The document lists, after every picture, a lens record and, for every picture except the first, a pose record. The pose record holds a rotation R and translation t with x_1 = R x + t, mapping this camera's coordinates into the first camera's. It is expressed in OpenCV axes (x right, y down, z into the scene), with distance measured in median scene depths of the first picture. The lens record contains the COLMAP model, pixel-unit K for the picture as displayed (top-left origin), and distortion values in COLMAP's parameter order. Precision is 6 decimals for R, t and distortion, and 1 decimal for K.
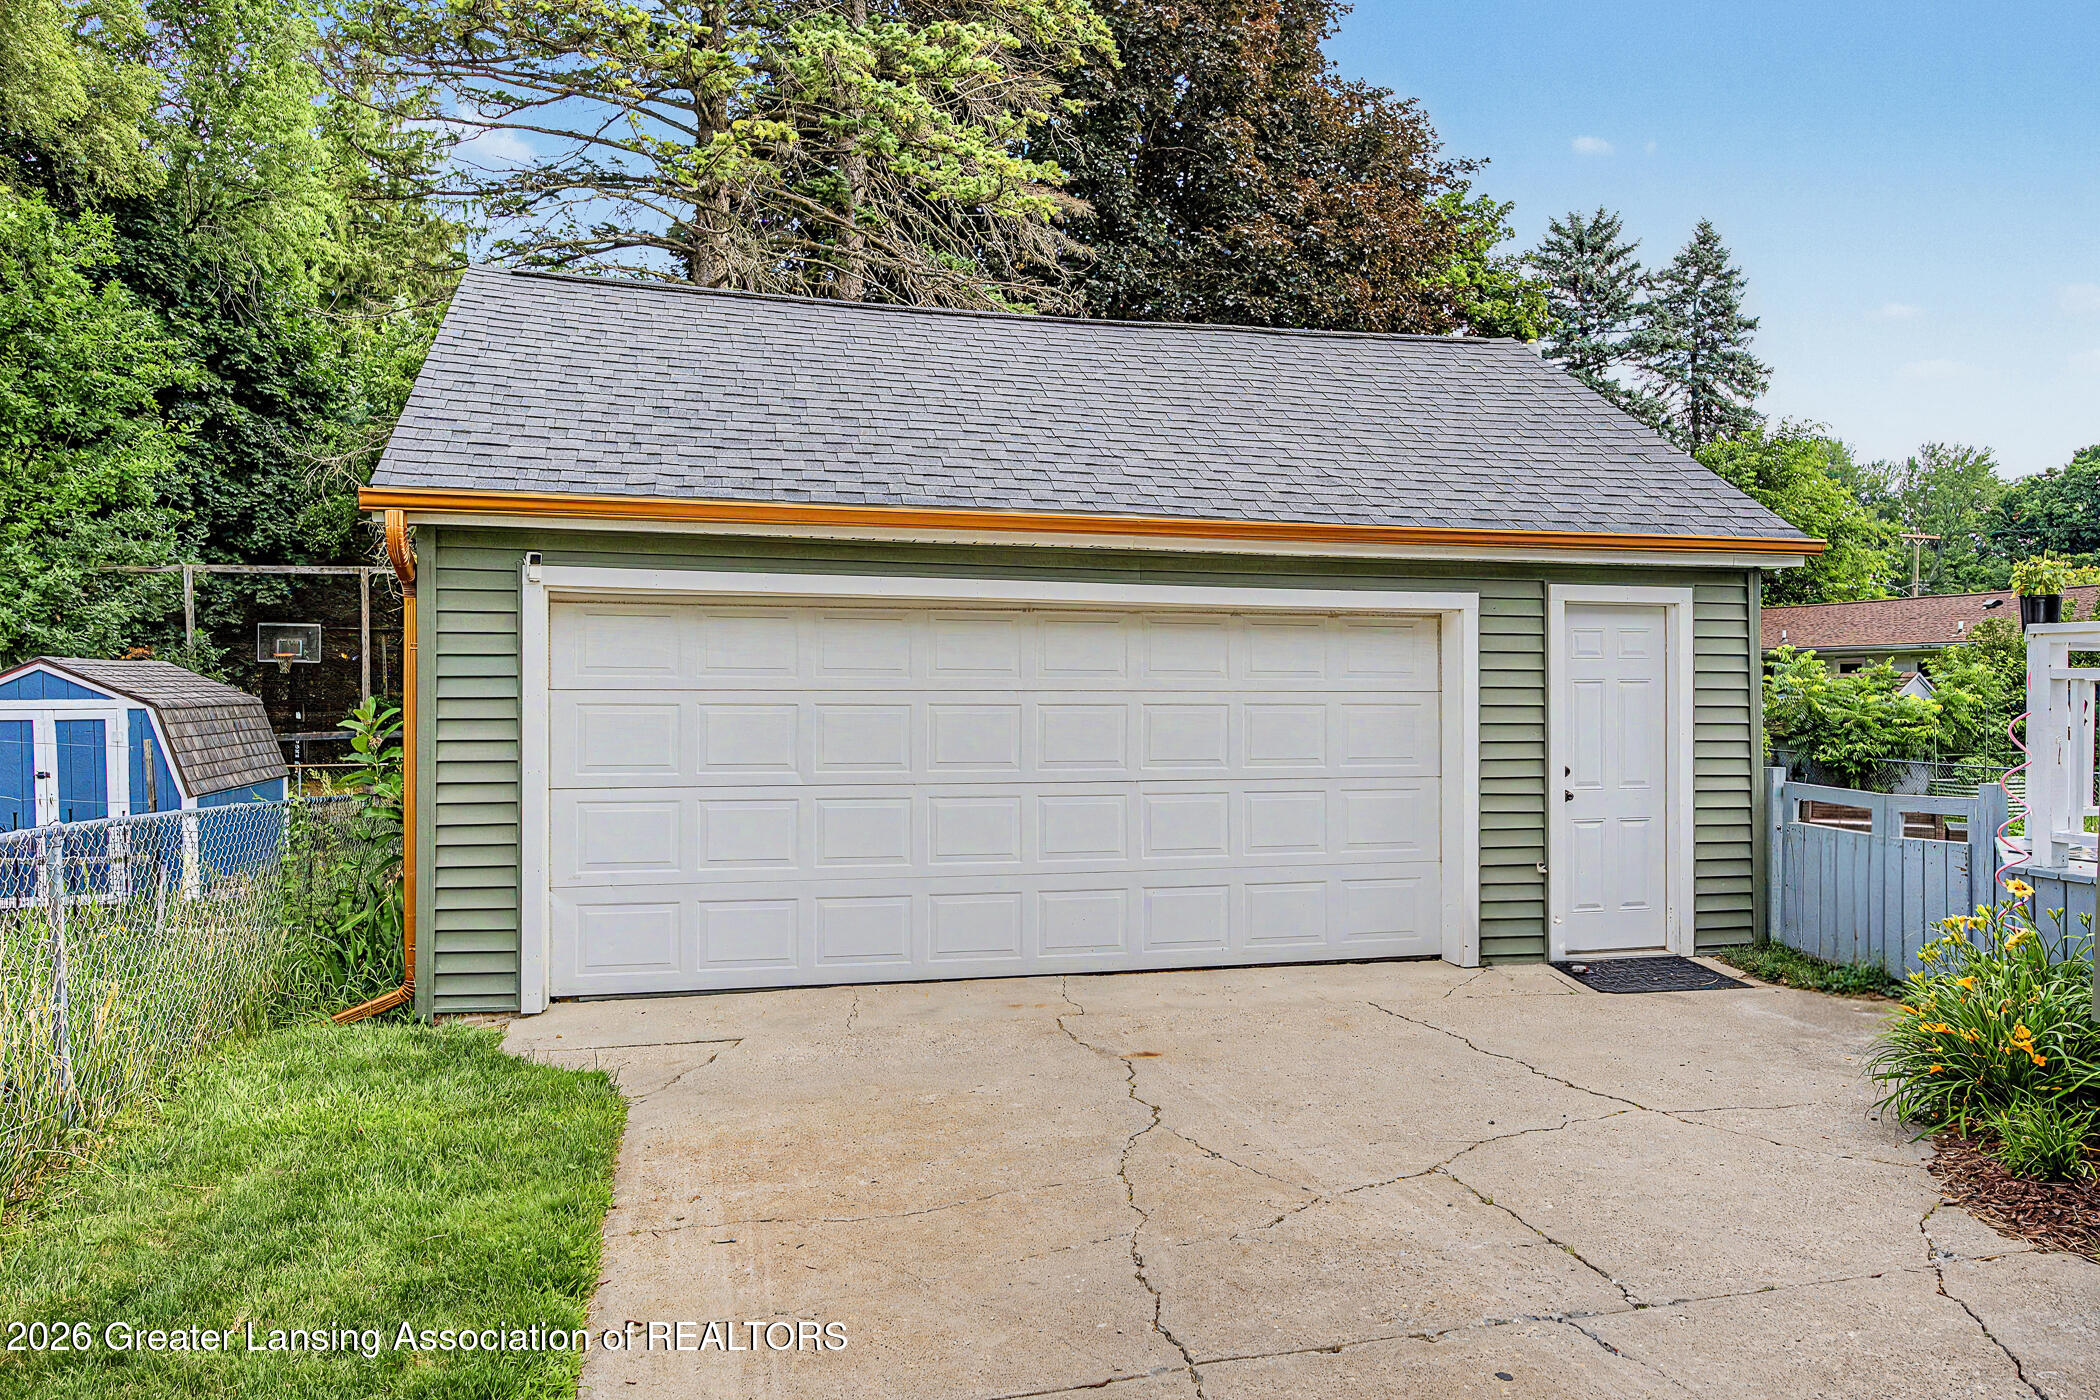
lens RADIAL K [[1523.2, 0, 1066.9], [0, 1523.2, 690.4], [0, 0, 1]] dist [-0.030852, 0.035693]
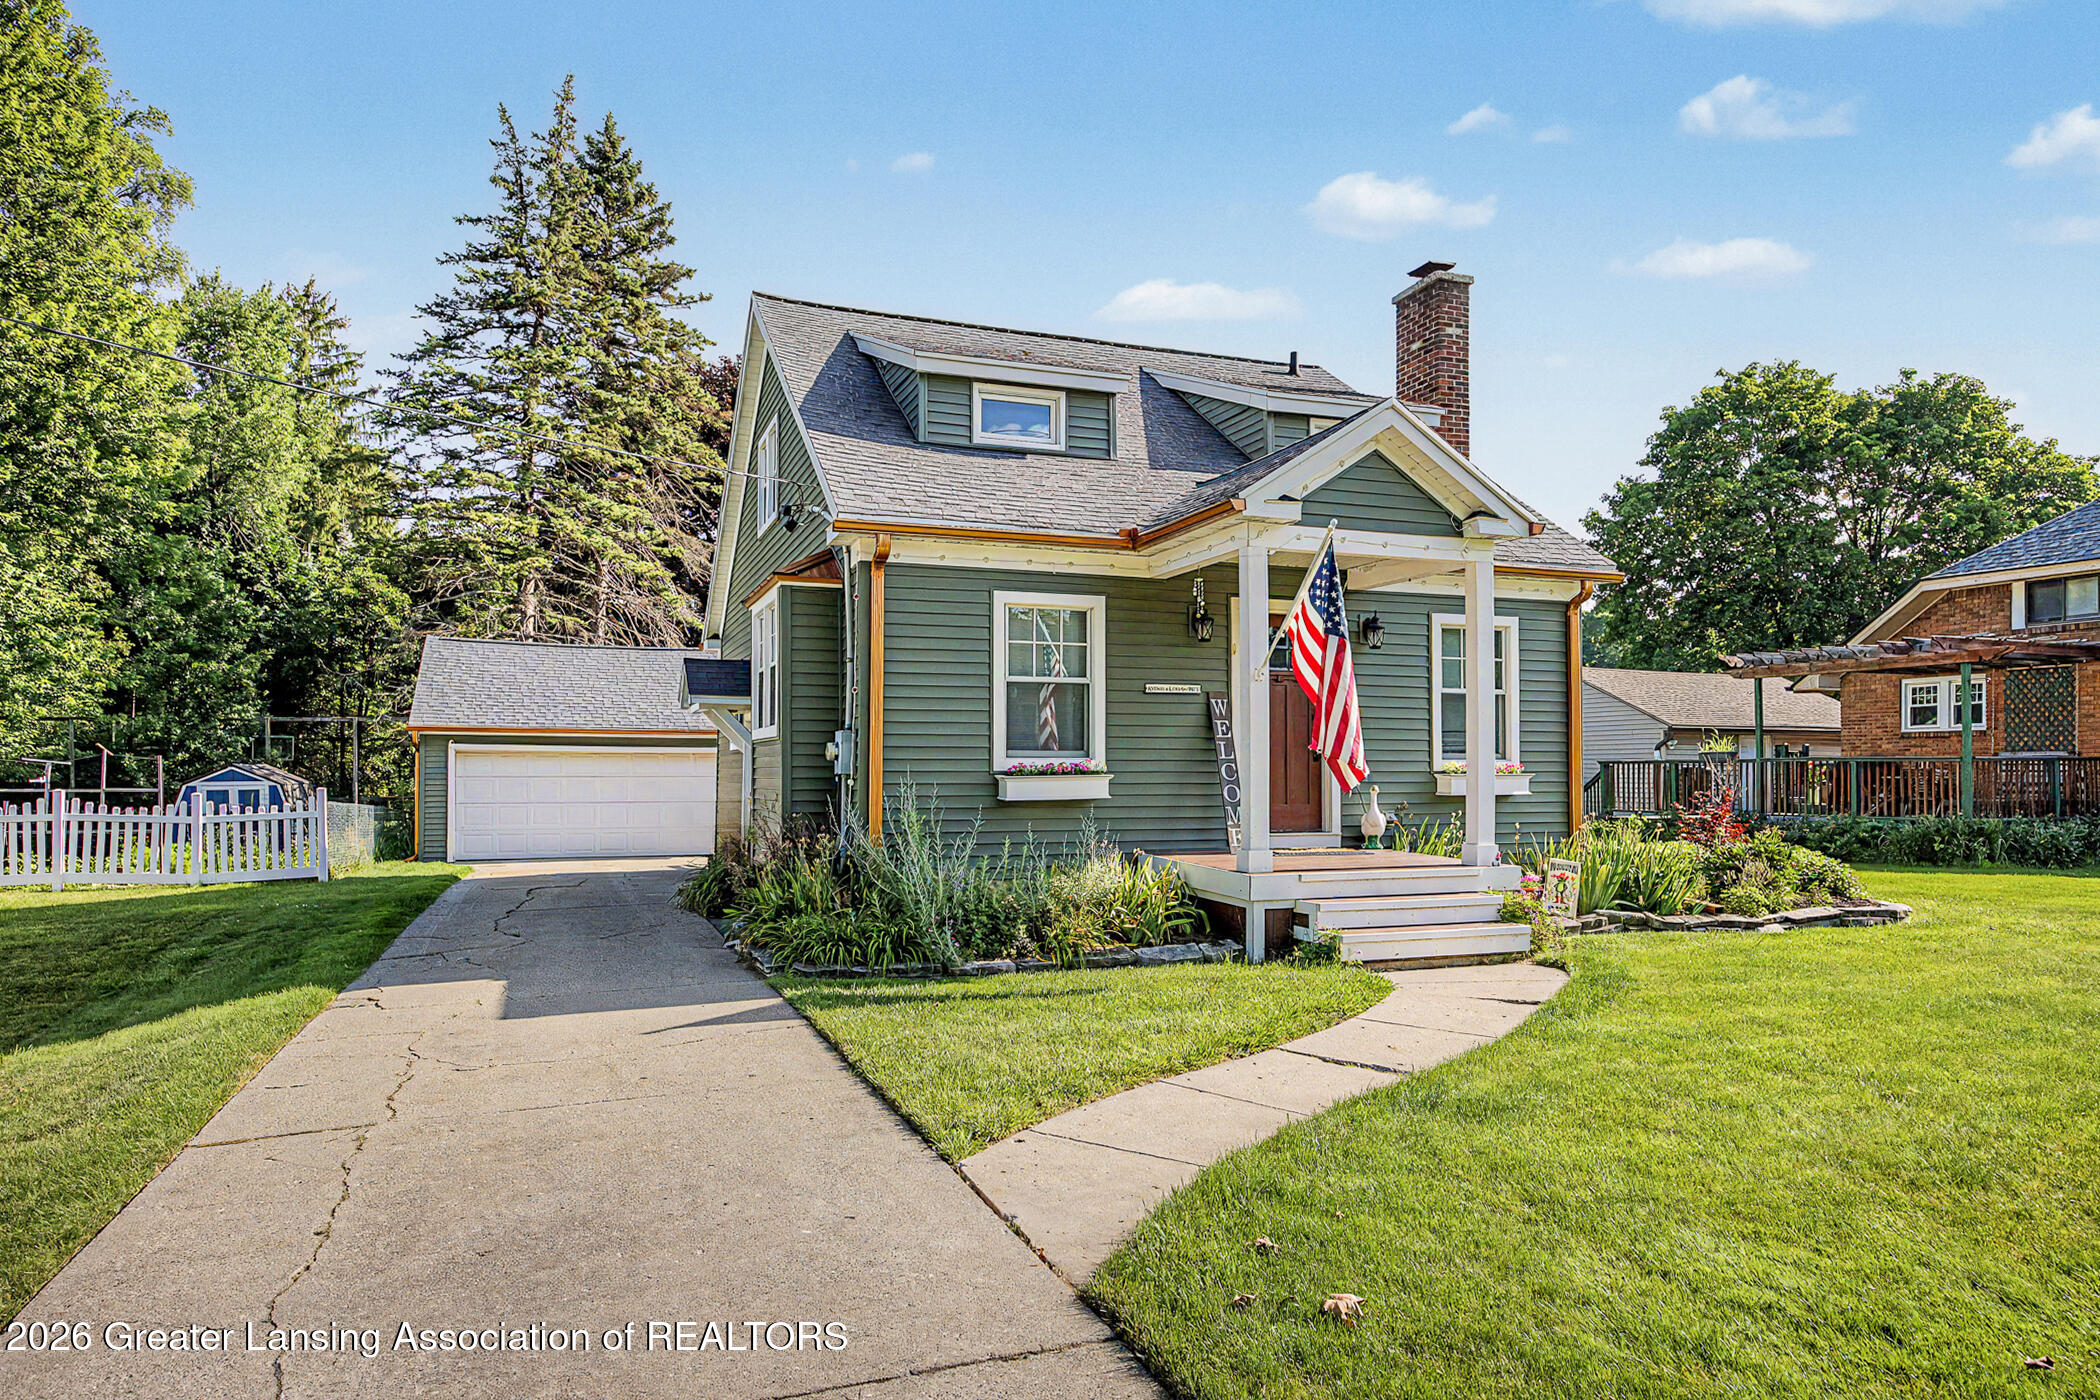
lens RADIAL K [[1351.4, 0, 1042.4], [0, 1351.4, 737.3], [0, 0, 1]] dist [-0.014205, 0.007610]
pose [[0.995495, -0.006490, 0.094588, 0.418637], [0.008957, 0.999630, -0.025683, -0.002439], [-0.094387, 0.026415, 0.995185, -1.306265]]
